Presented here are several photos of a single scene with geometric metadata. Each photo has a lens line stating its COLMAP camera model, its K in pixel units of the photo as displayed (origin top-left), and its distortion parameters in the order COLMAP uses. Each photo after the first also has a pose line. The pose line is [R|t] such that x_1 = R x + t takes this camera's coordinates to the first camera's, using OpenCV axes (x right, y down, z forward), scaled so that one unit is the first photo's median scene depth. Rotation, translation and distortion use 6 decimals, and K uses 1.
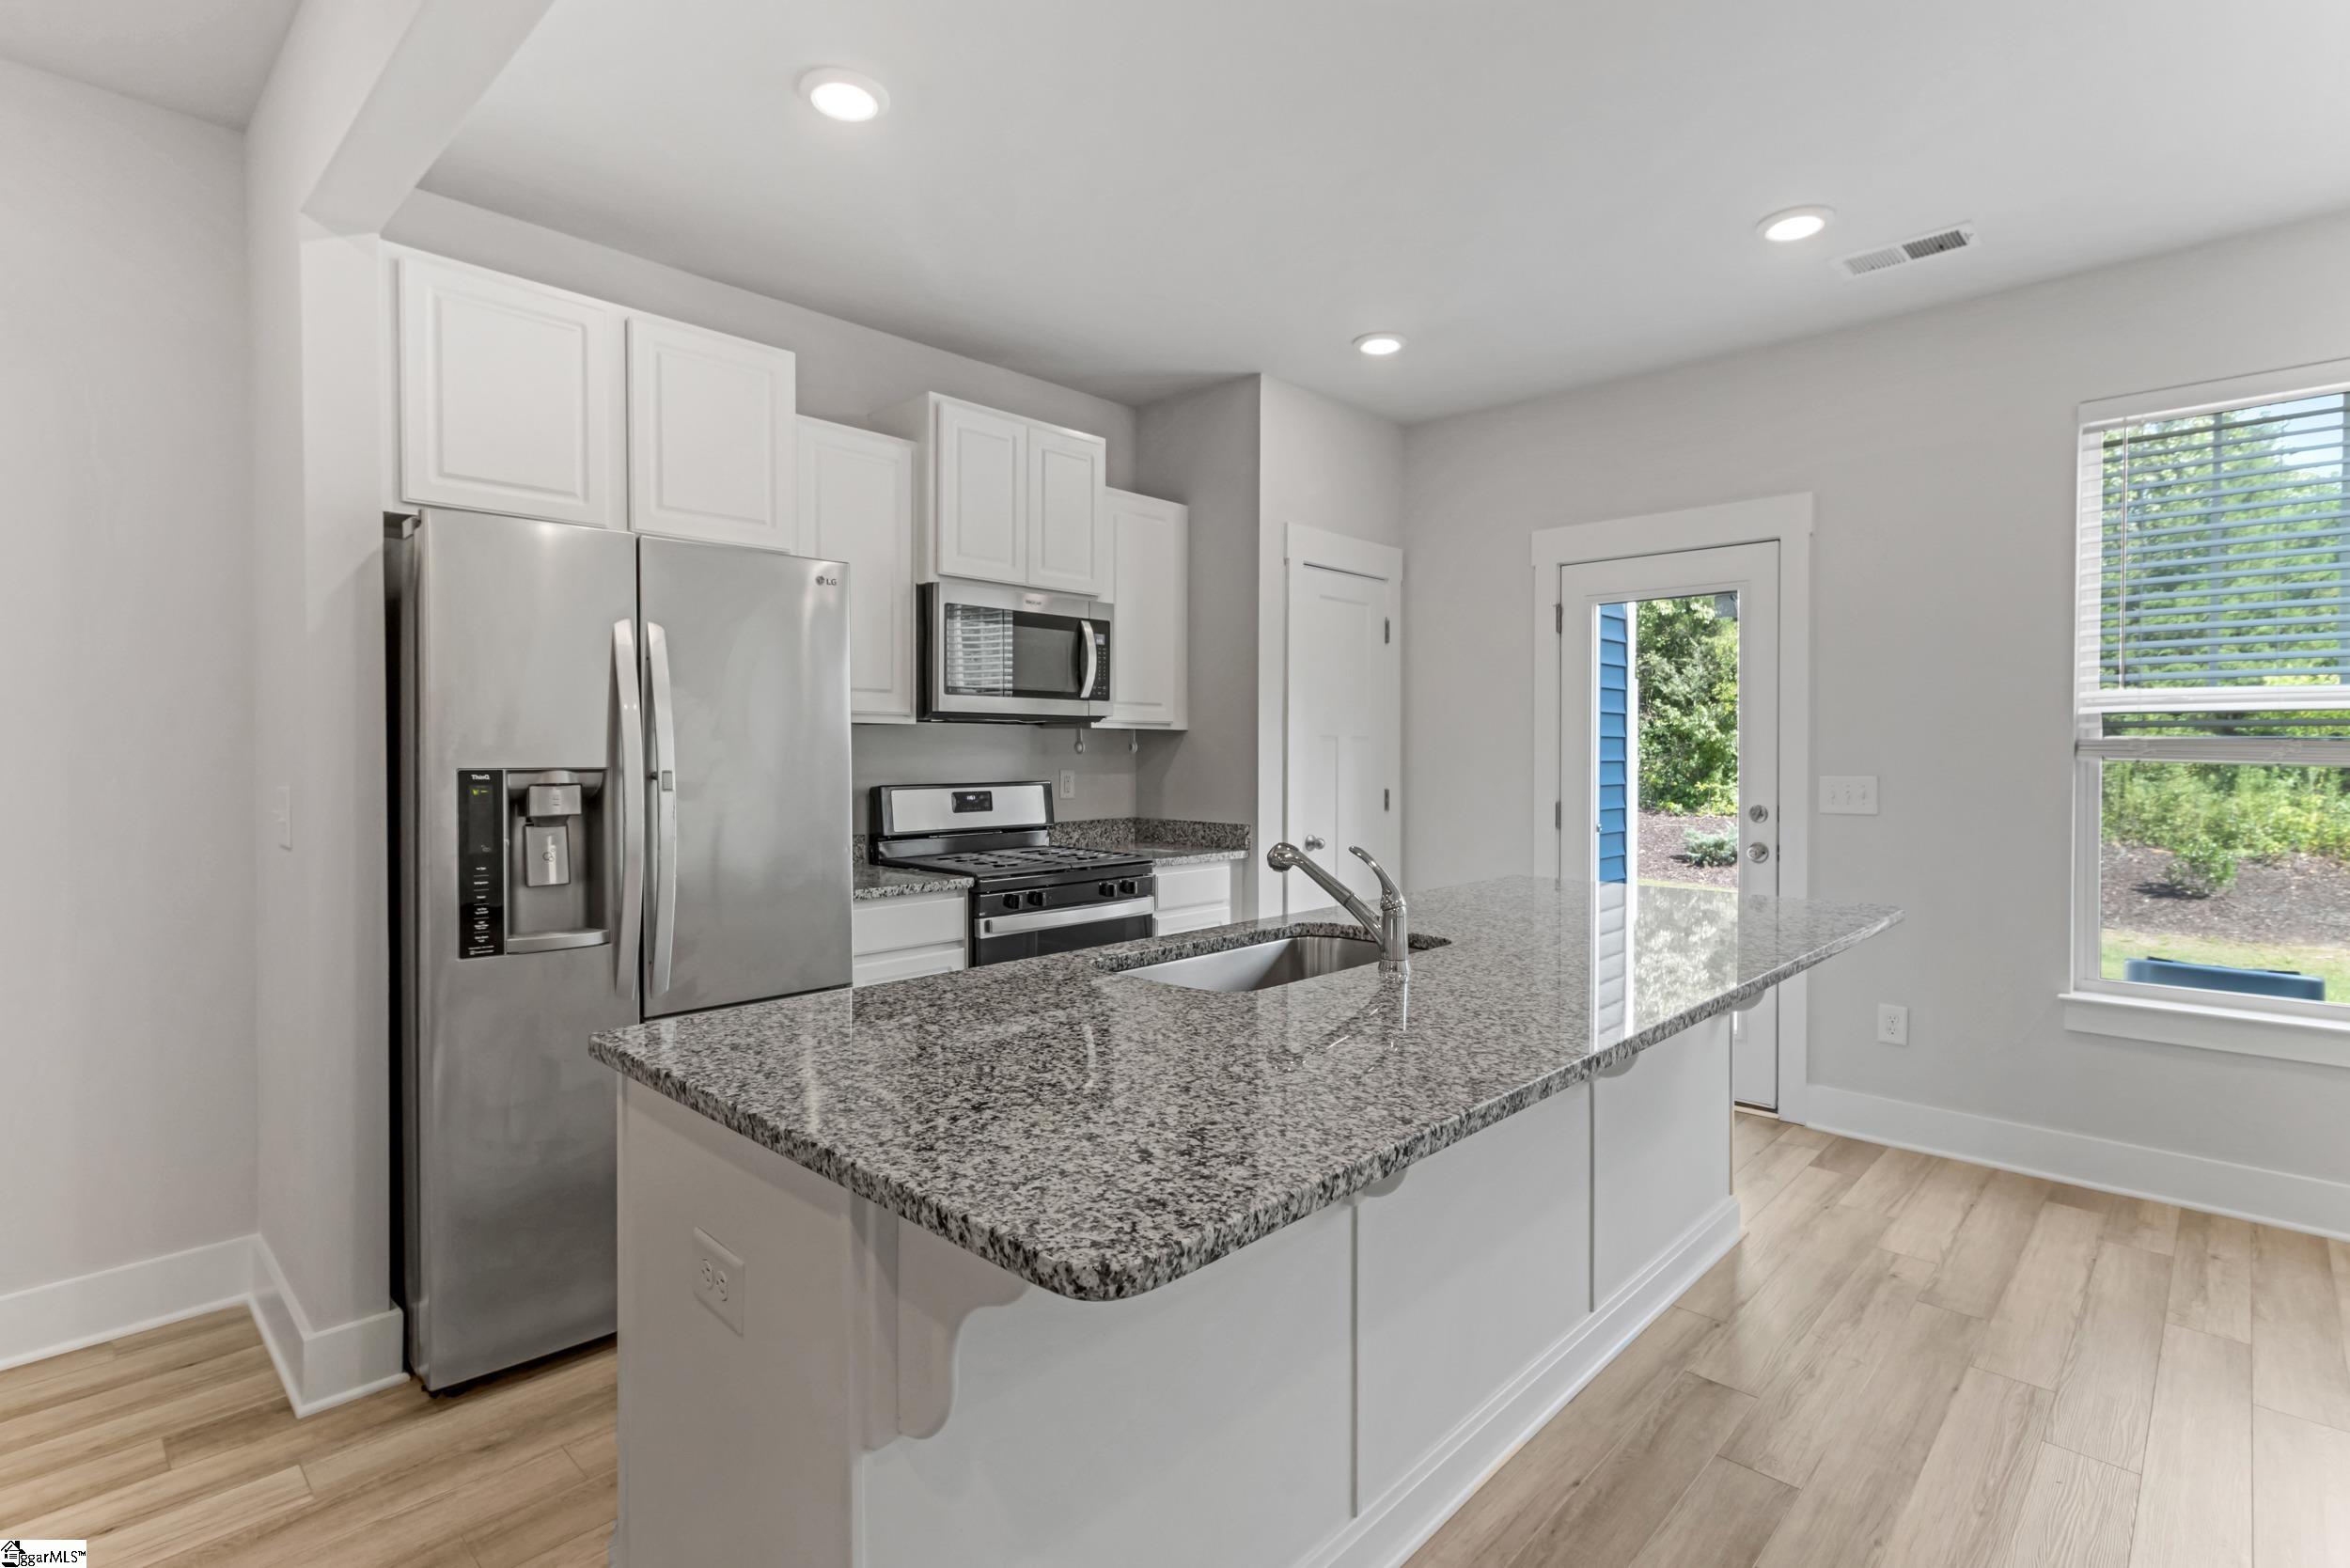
lens RADIAL K [[1127.1, 0, 1174.9], [0, 1127.1, 772.5], [0, 0, 1]] dist [0.002124, 0.000087]
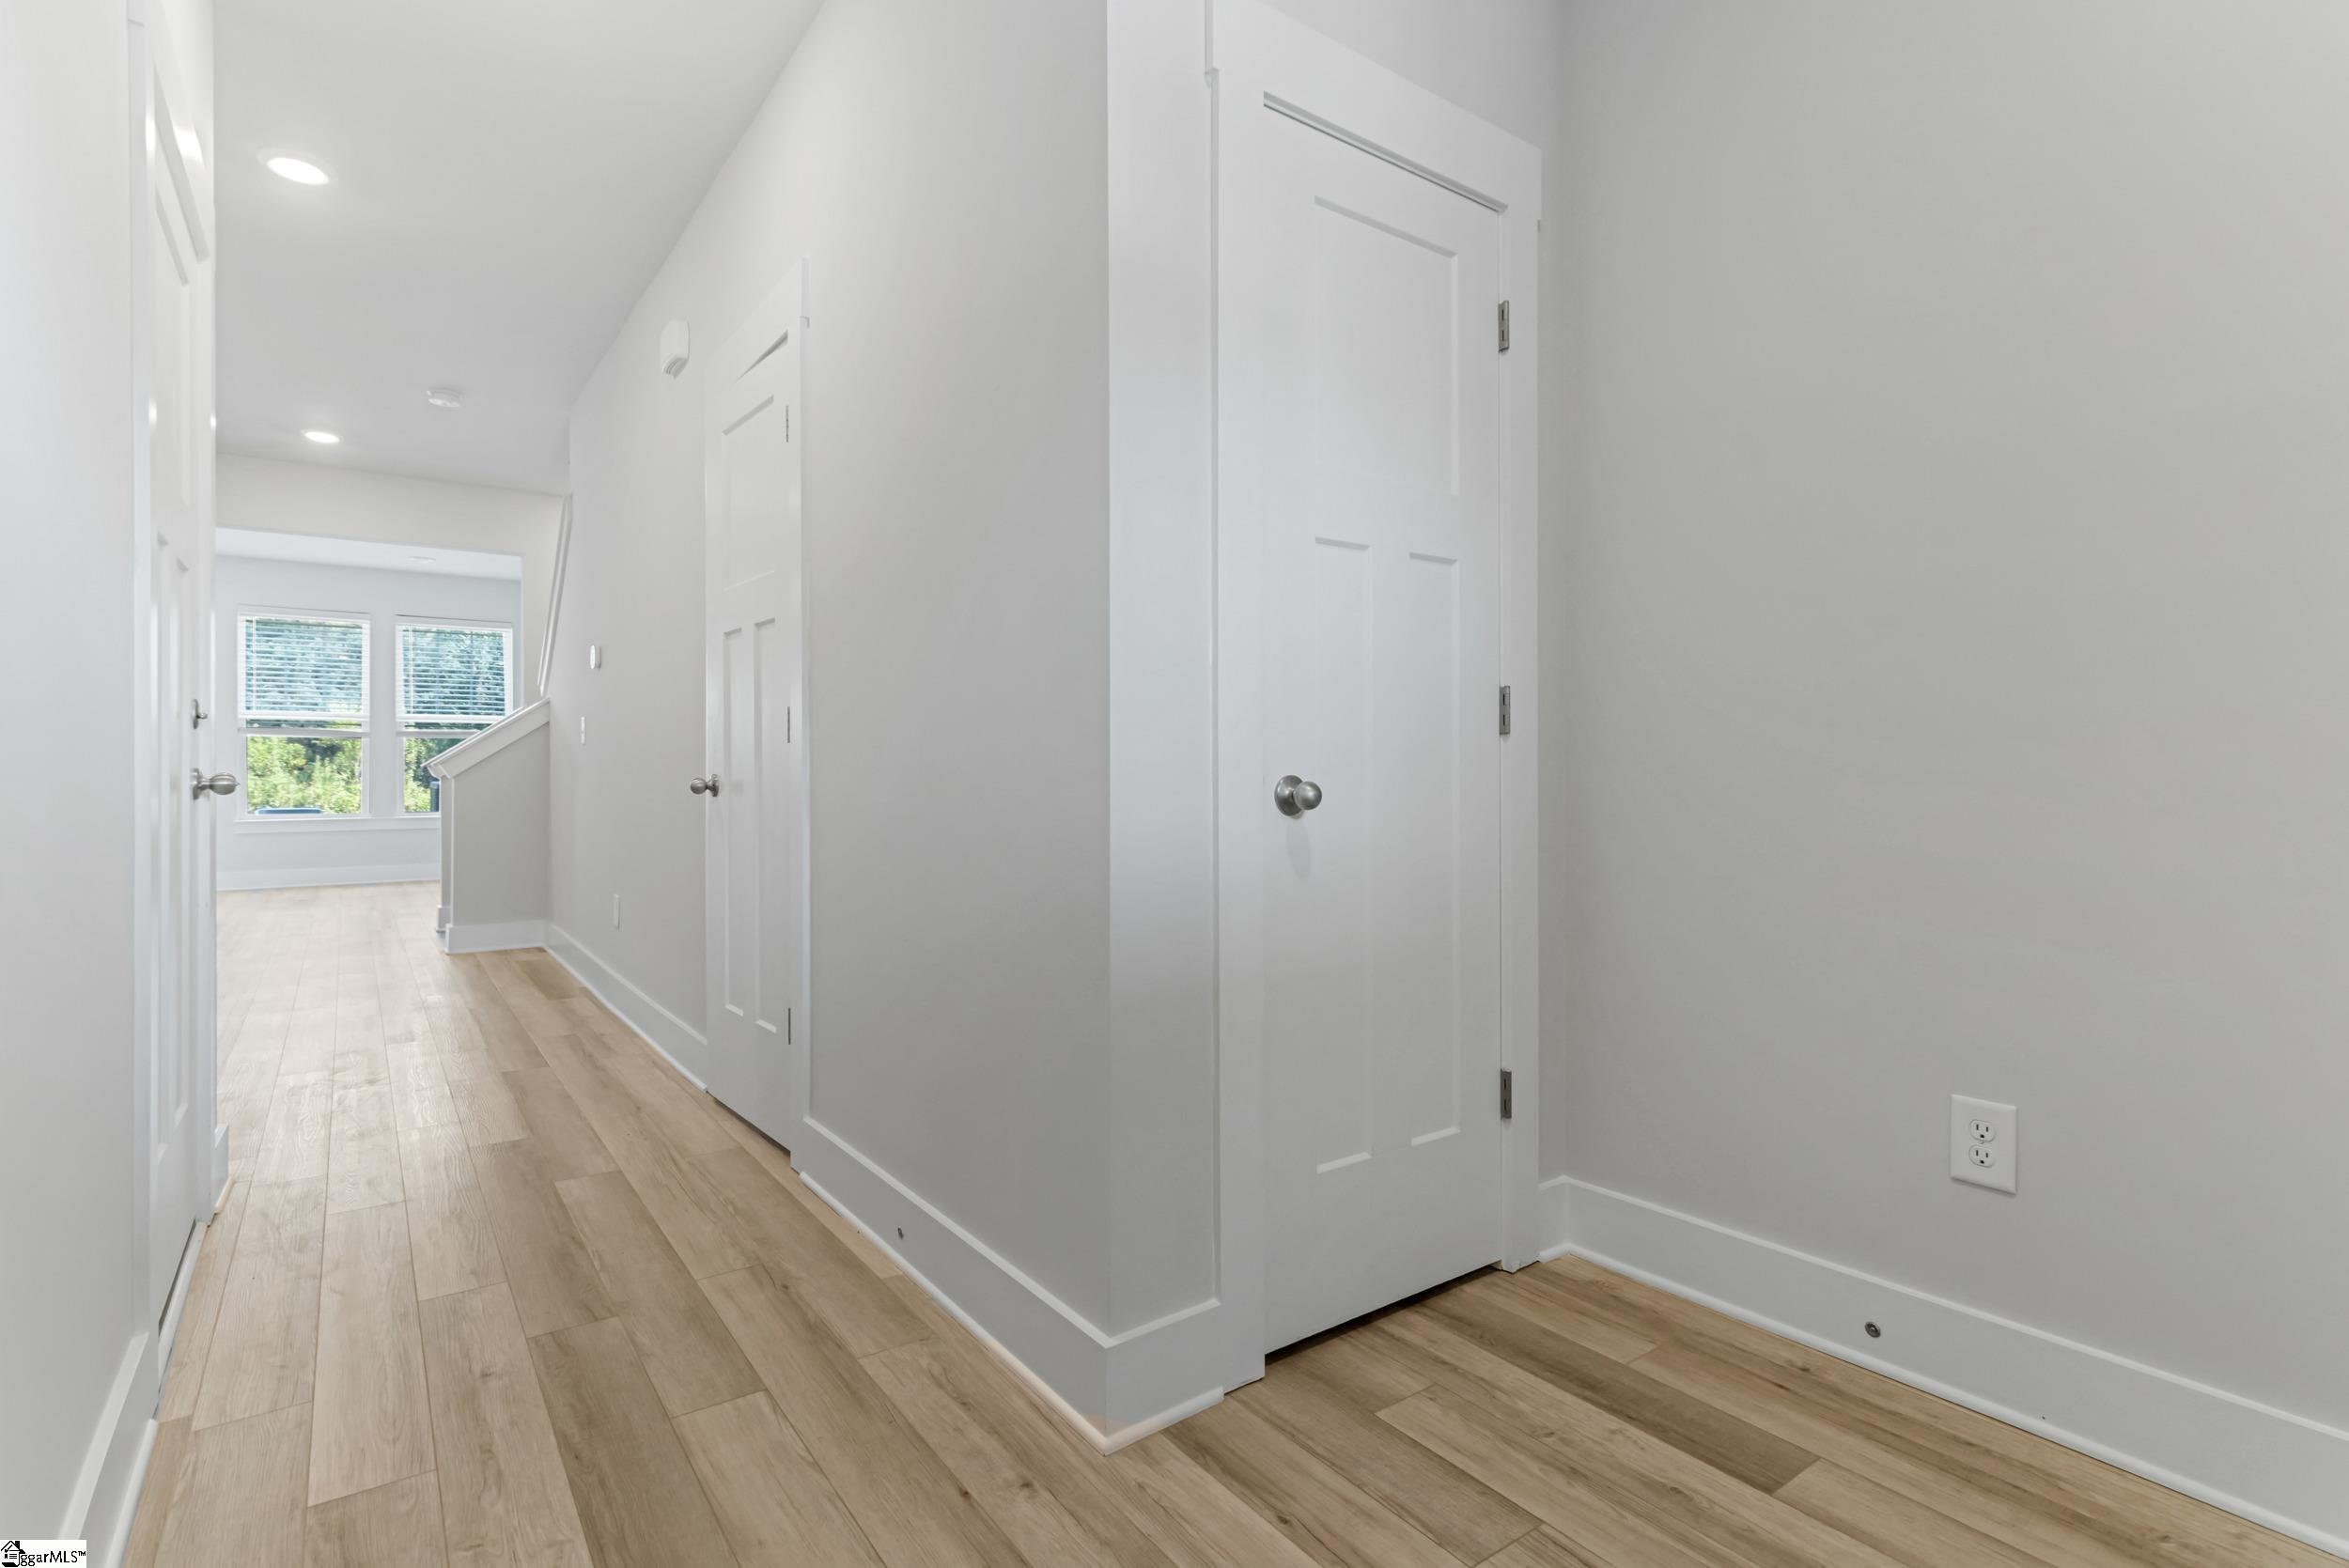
lens RADIAL K [[1126.5, 0, 1175.8], [0, 1126.5, 772.6], [0, 0, 1]] dist [0.002124, 0.000087]
pose [[0.178606, -0.005964, 0.983903, -0.377102], [0.022284, 0.999750, 0.002015, 0.027423], [-0.983668, 0.021565, 0.178694, -0.448950]]
